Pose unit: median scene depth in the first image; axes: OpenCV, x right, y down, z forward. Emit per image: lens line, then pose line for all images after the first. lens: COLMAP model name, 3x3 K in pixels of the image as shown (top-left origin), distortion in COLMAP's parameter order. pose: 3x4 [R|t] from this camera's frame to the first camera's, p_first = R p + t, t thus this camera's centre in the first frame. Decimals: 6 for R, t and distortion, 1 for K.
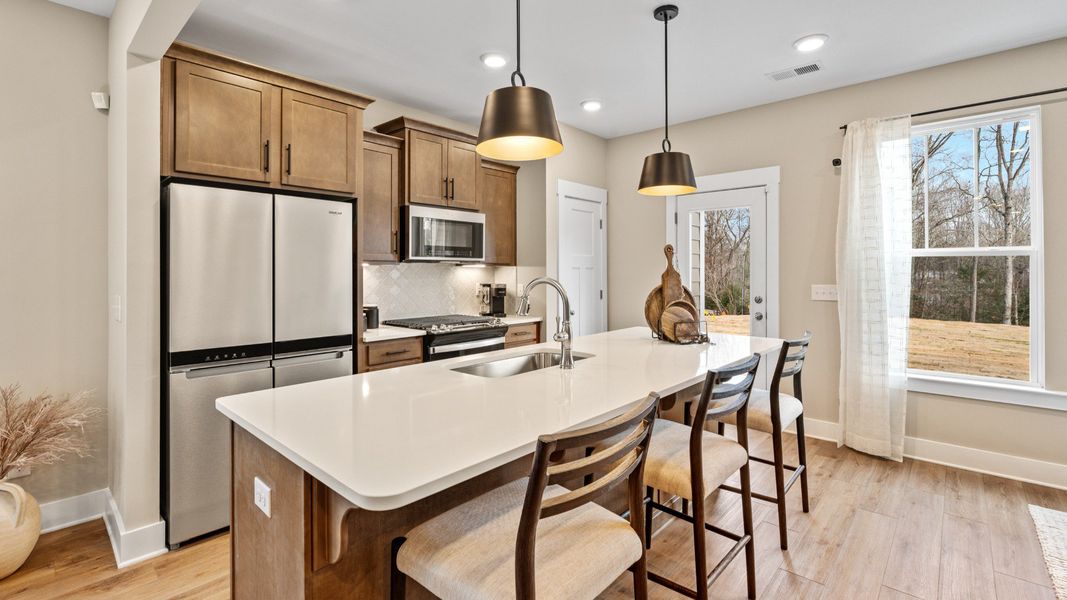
lens RADIAL K [[480.7, 0, 531.5], [0, 480.7, 284.8], [0, 0, 1]] dist [0.000280, 0.000053]
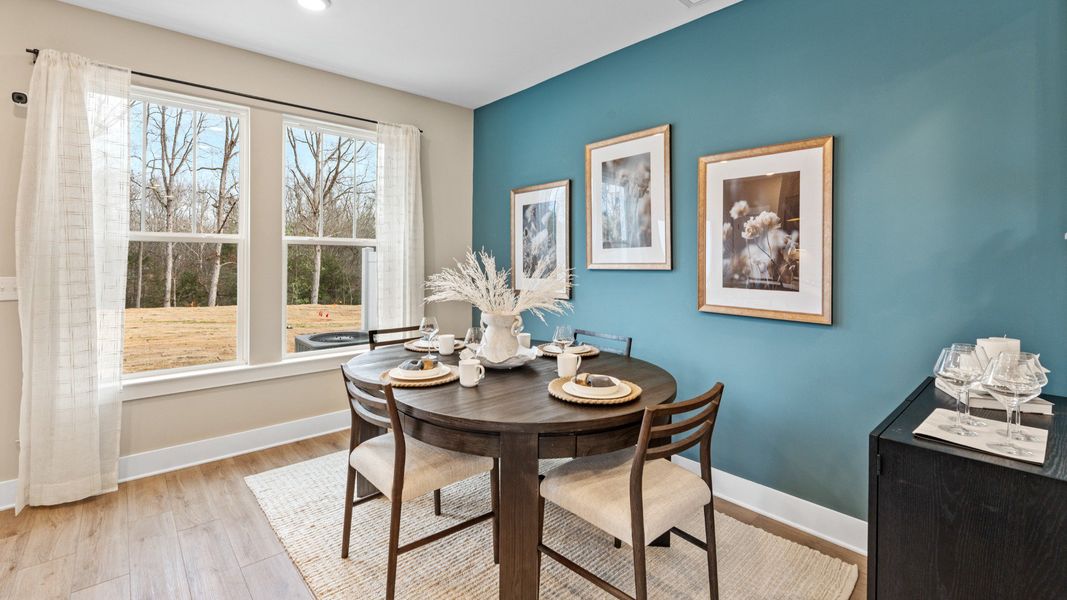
lens RADIAL K [[470.4, 0, 531.0], [0, 470.4, 251.9], [0, 0, 1]] dist [-0.003105, -0.000428]
pose [[0.110315, 0.016021, 0.993768, 0.056034], [0.025088, 0.999507, -0.018898, -0.004737], [-0.993580, 0.027016, 0.109859, 0.208077]]
